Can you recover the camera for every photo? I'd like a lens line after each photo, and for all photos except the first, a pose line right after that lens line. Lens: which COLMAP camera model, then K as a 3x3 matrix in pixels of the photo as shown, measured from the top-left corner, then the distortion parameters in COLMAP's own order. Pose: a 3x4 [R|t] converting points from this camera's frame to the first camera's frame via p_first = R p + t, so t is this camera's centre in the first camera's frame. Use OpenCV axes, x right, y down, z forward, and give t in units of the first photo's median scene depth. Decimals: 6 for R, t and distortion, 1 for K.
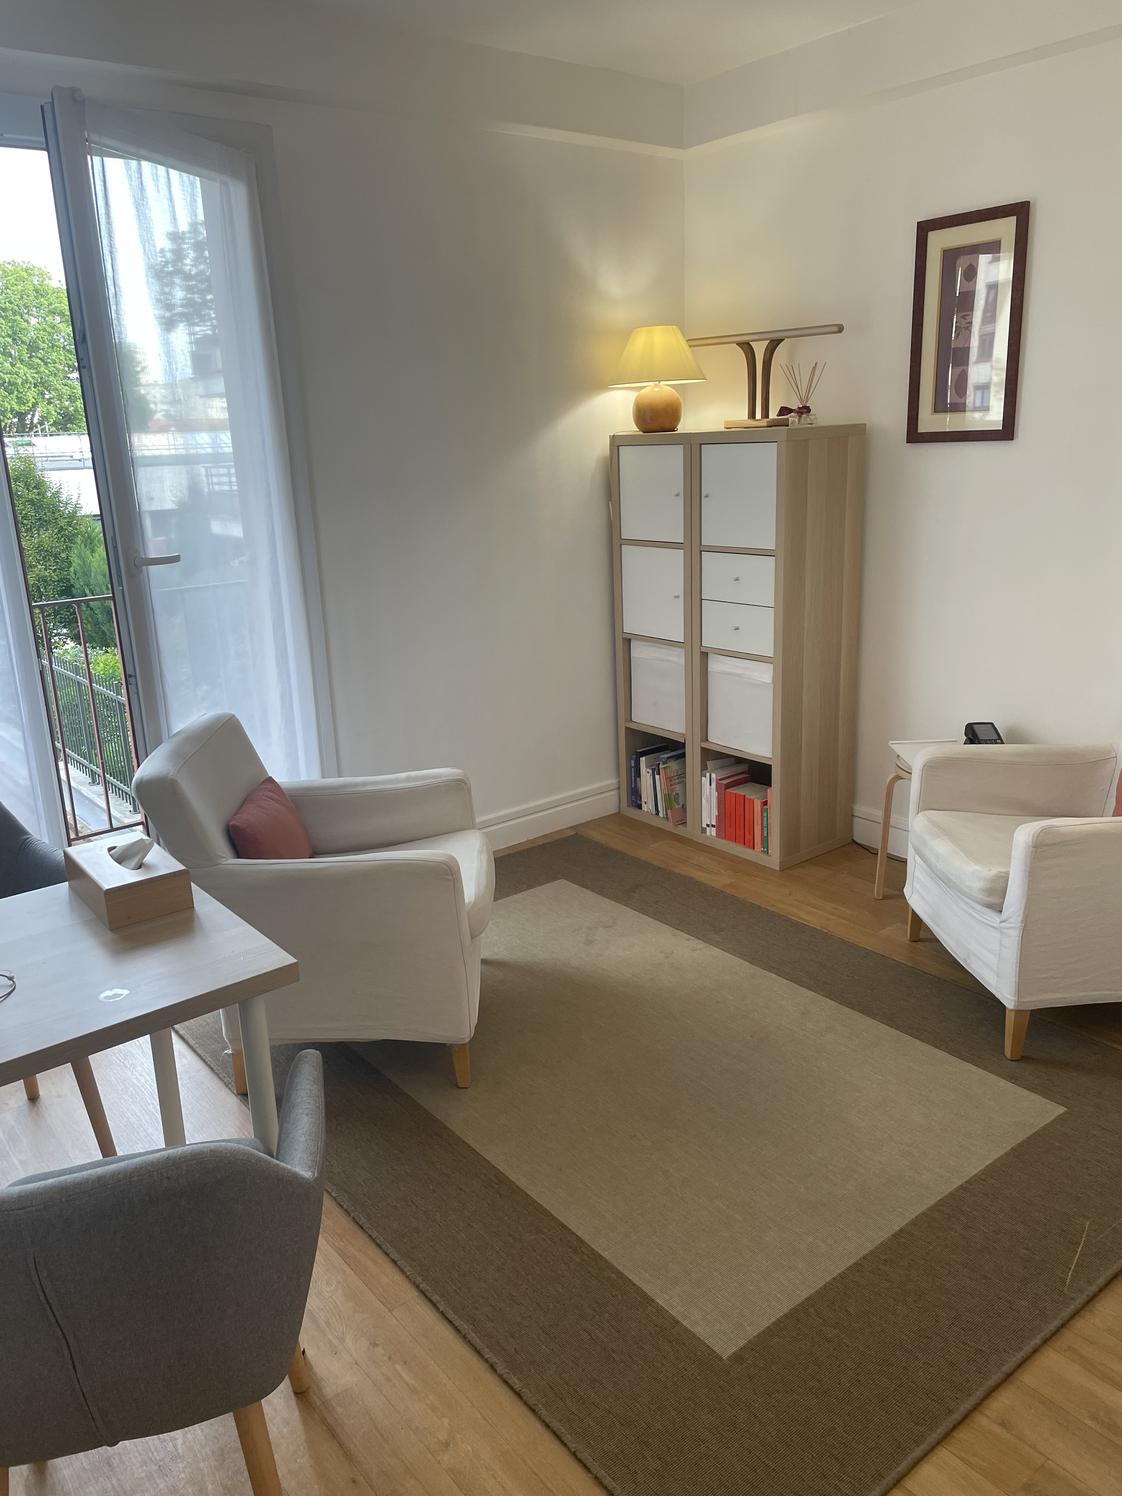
lens RADIAL K [[1114.0, 0, 550.9], [0, 1114.0, 738.7], [0, 0, 1]] dist [0.081218, -0.103255]
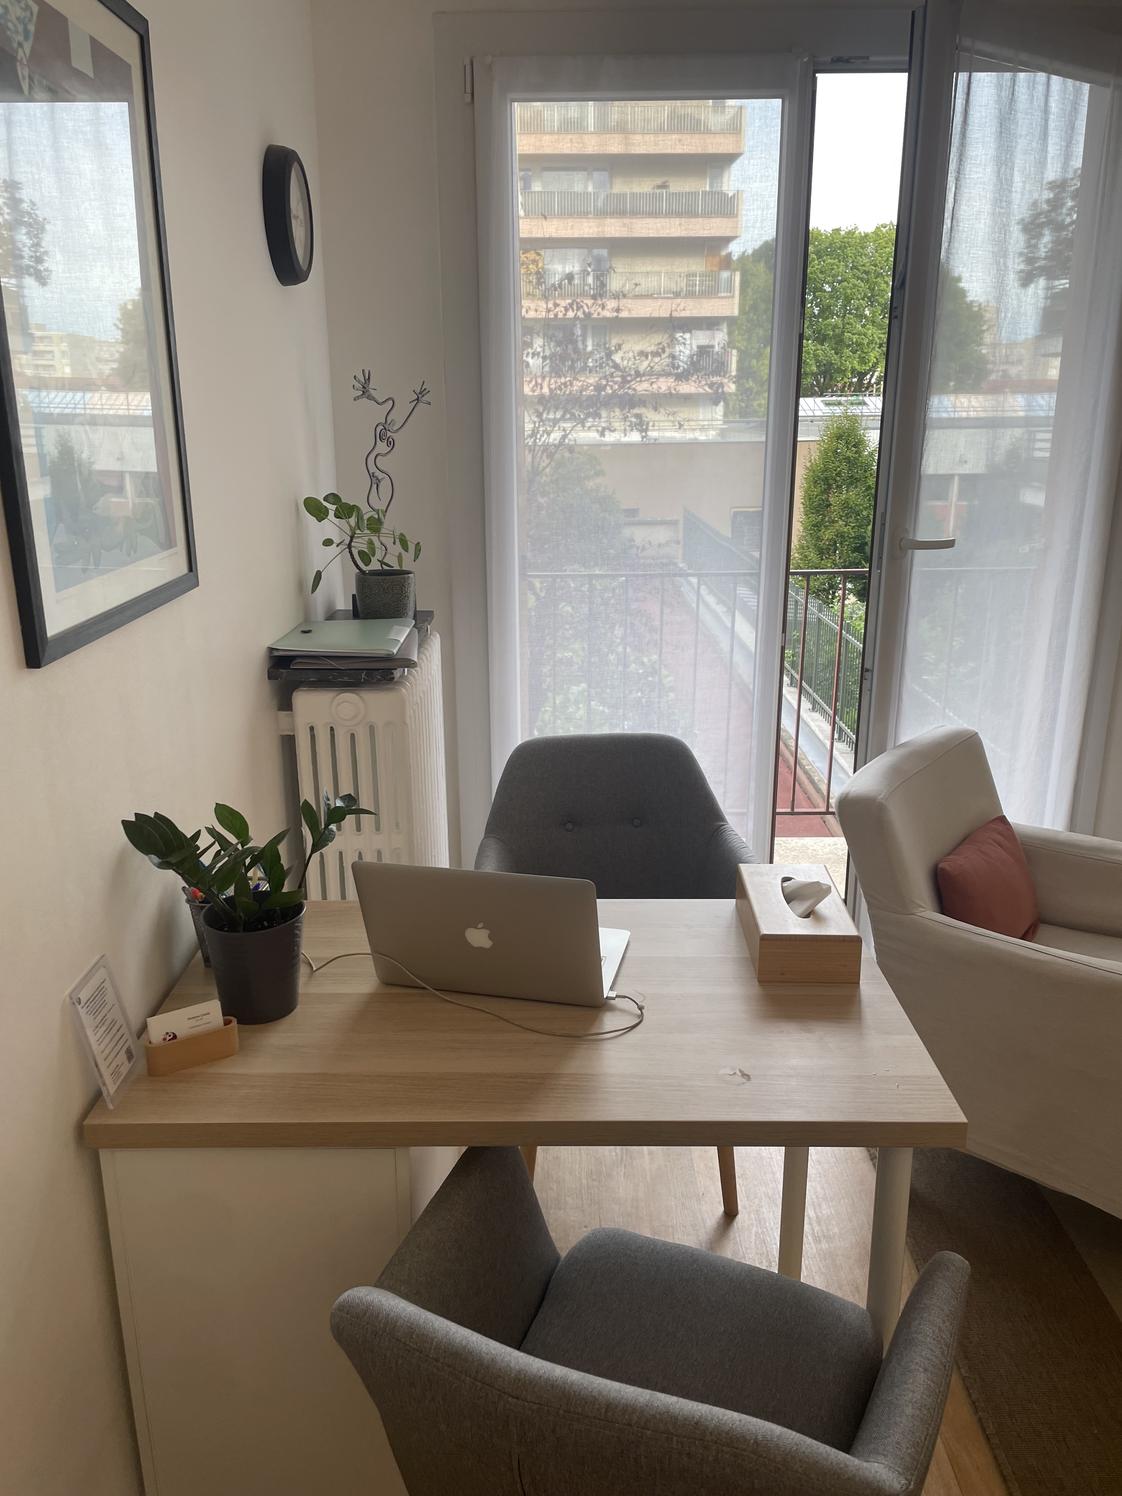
lens RADIAL K [[1114.0, 0, 550.9], [0, 1114.0, 738.7], [0, 0, 1]] dist [0.081218, -0.103255]
pose [[0.776842, 0.209058, -0.593979, -0.028328], [-0.189978, 0.977138, 0.095450, -0.036453], [0.600353, 0.038693, 0.798798, 0.131892]]
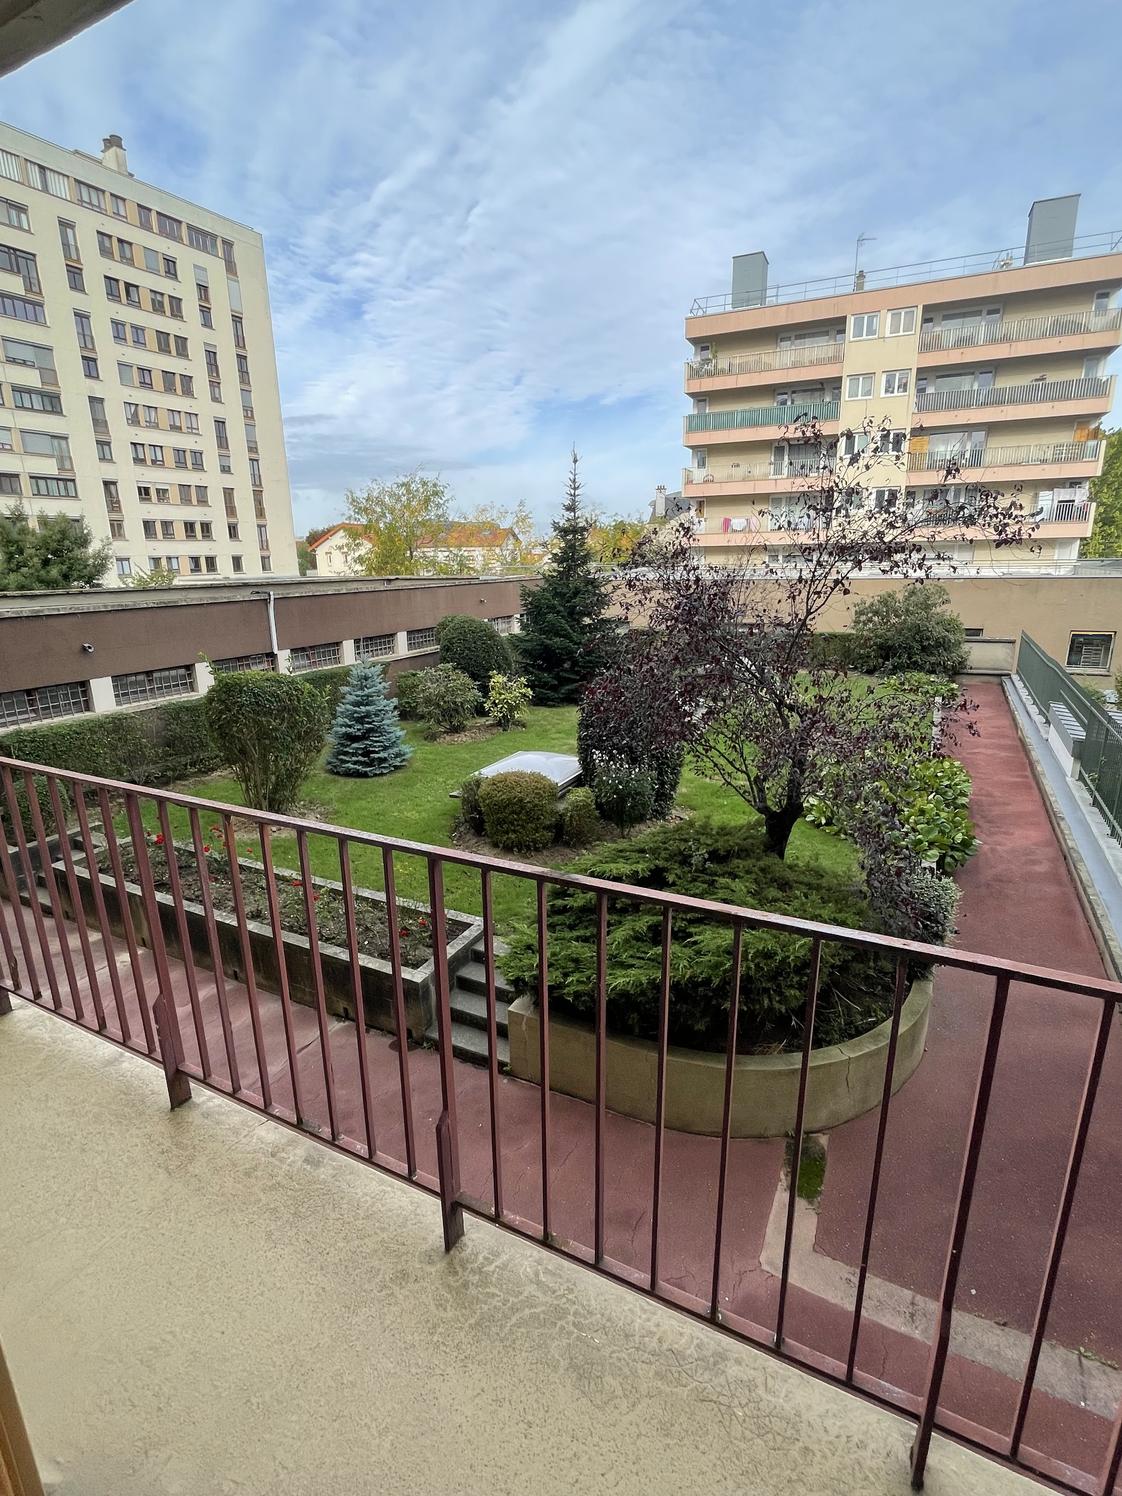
lens RADIAL K [[722.2, 0, 561.0], [0, 722.2, 748.0], [0, 0, 1]] dist [0.001619, 0.000121]
pose [[0.410393, 0.263730, -0.872940, -0.080160], [-0.243595, 0.954186, 0.173755, -0.074751], [0.878772, 0.141336, 0.455834, 0.275454]]
